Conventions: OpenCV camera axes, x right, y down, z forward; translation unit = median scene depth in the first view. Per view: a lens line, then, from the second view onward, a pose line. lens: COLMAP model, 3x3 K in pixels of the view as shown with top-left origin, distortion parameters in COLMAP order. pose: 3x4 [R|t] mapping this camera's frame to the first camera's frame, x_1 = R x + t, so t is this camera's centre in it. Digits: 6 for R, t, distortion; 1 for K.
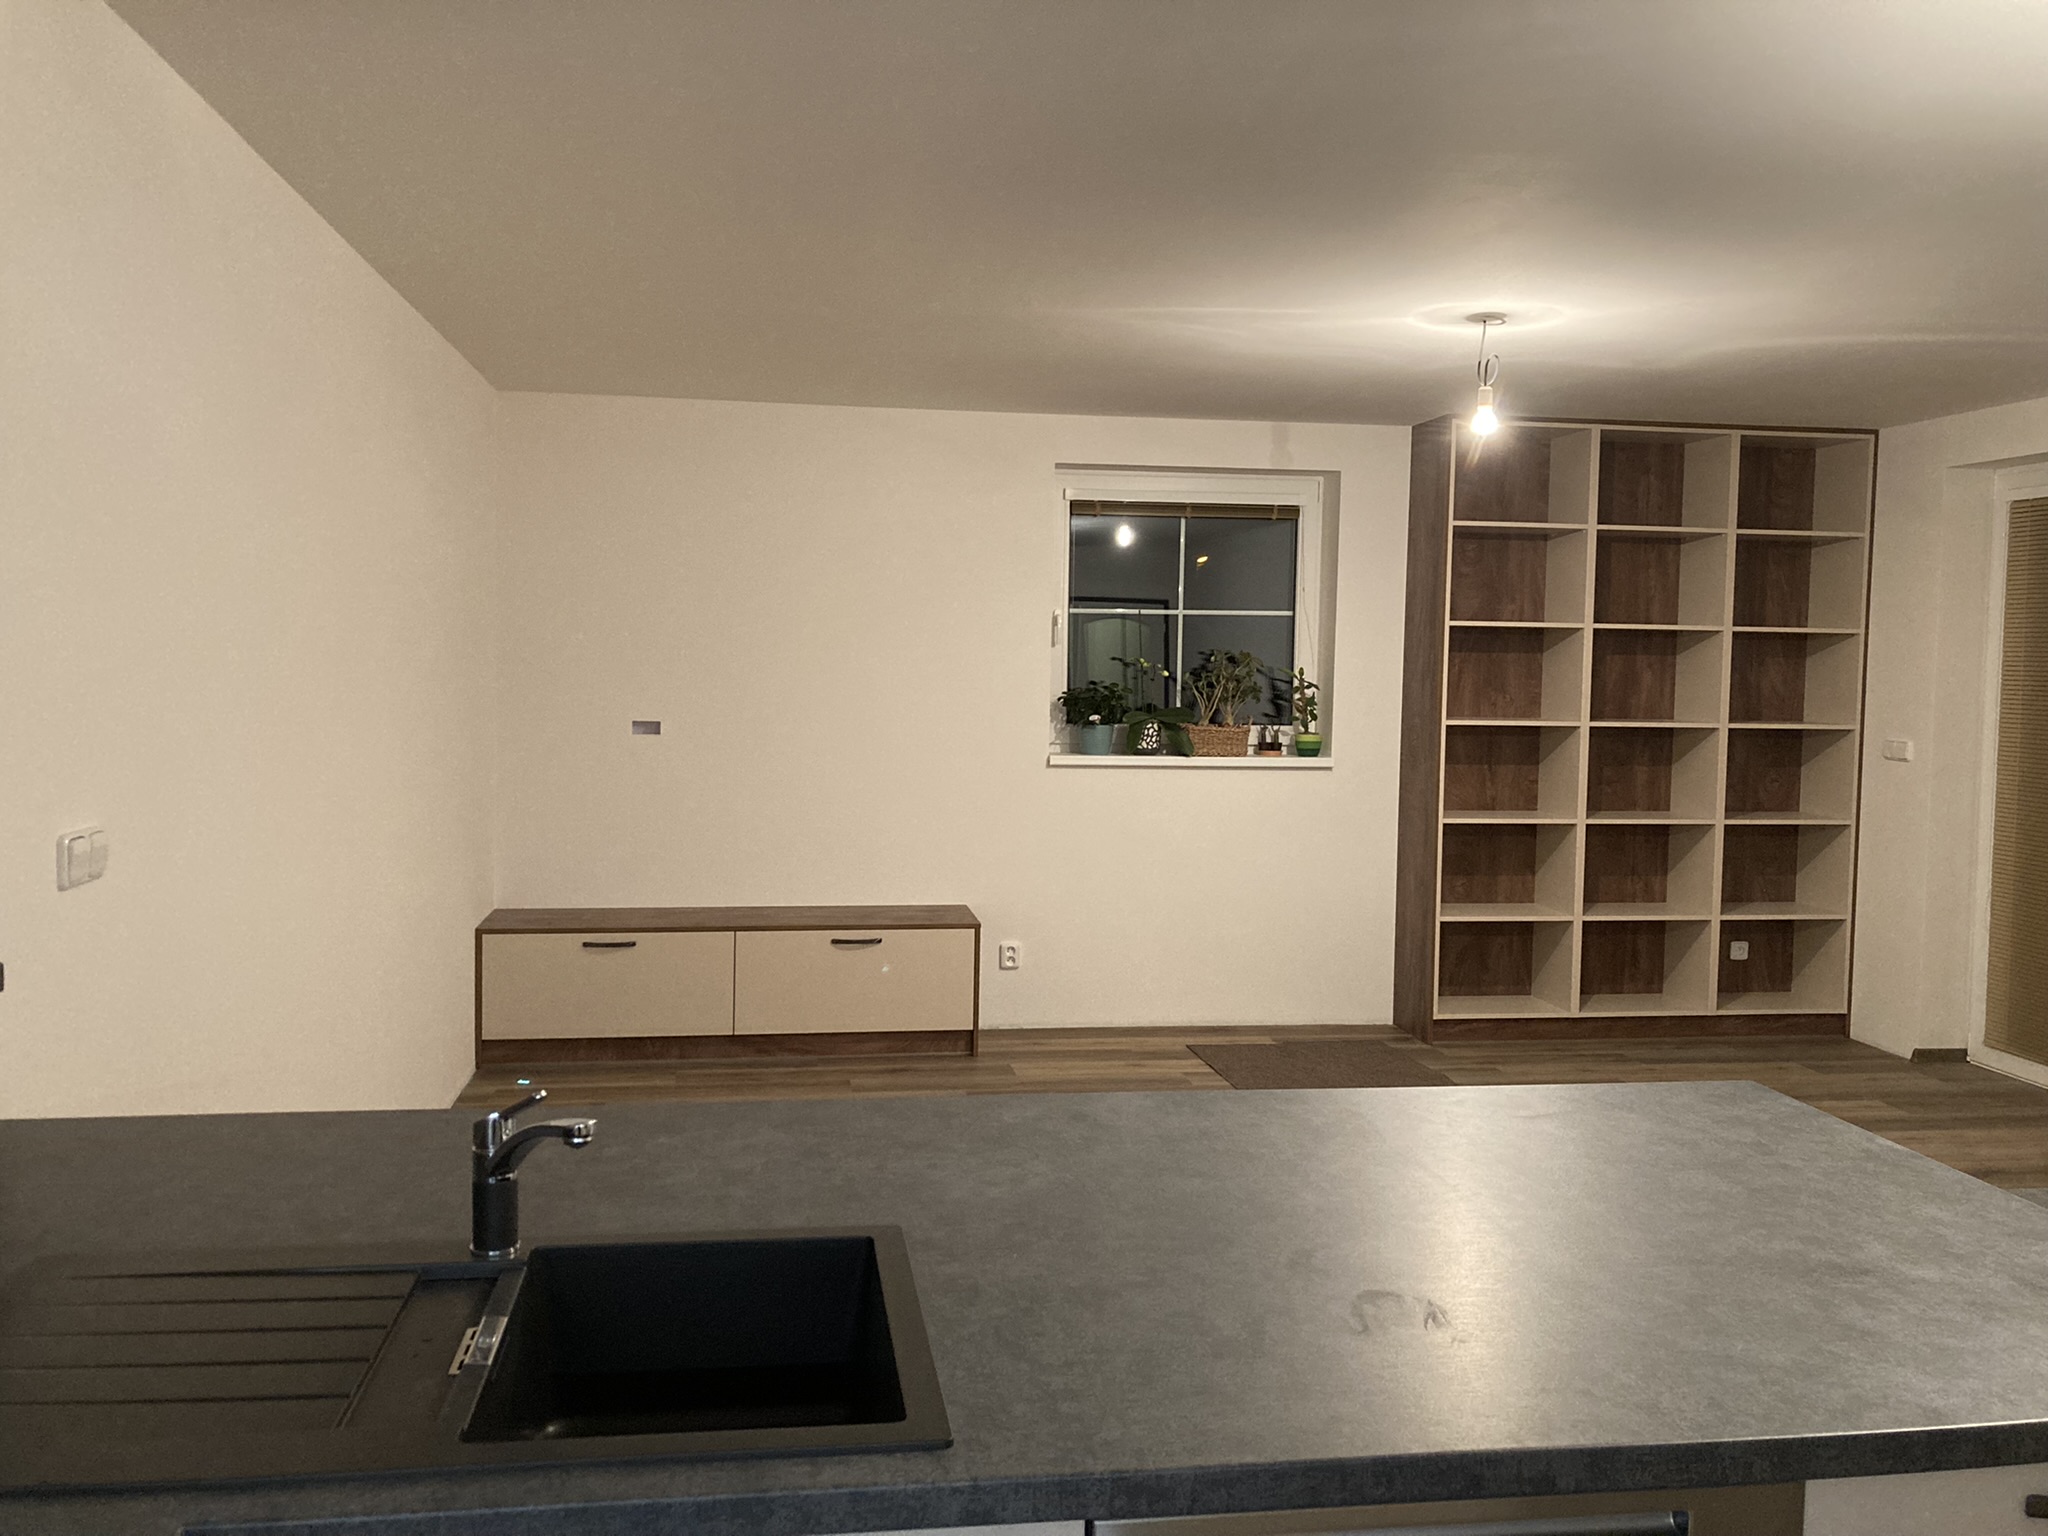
lens RADIAL K [[1752.7, 0, 1024.0], [0, 1752.7, 768.0], [0, 0, 1]] dist [0.042071, -0.000660]
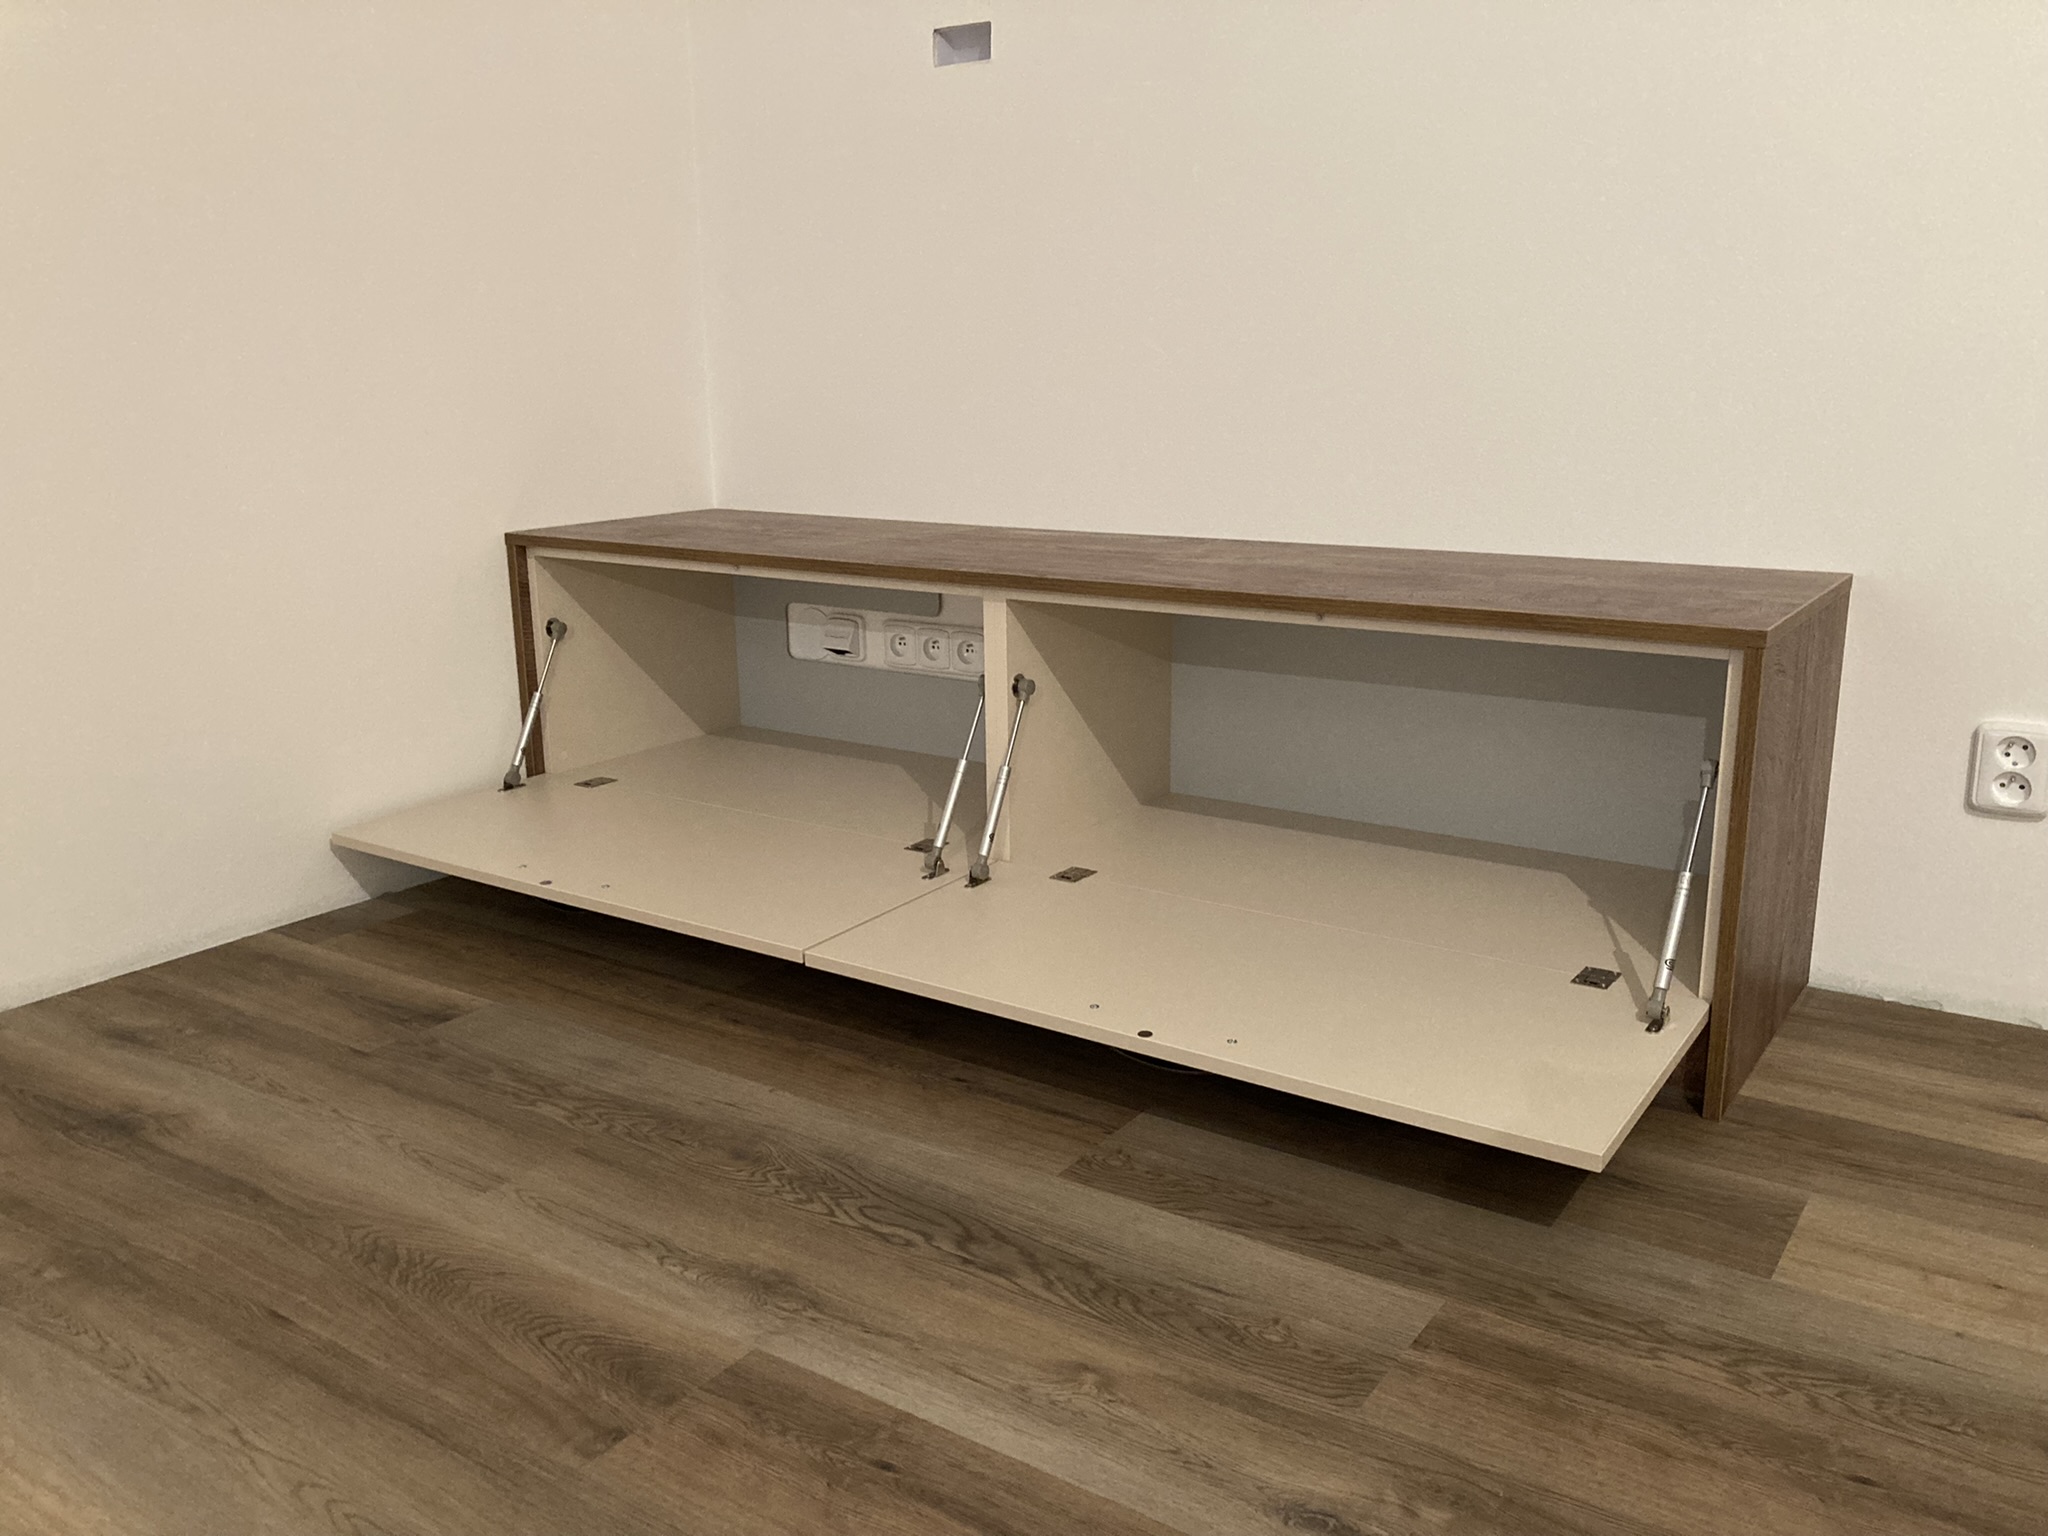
lens RADIAL K [[1686.2, 0, 996.5], [0, 1686.2, 740.1], [0, 0, 1]] dist [0.032708, 0.005942]
pose [[0.724509, 0.140255, -0.674845, 0.058045], [-0.024779, 0.983745, 0.177852, 0.058082], [0.688820, -0.112133, 0.716208, 0.694744]]
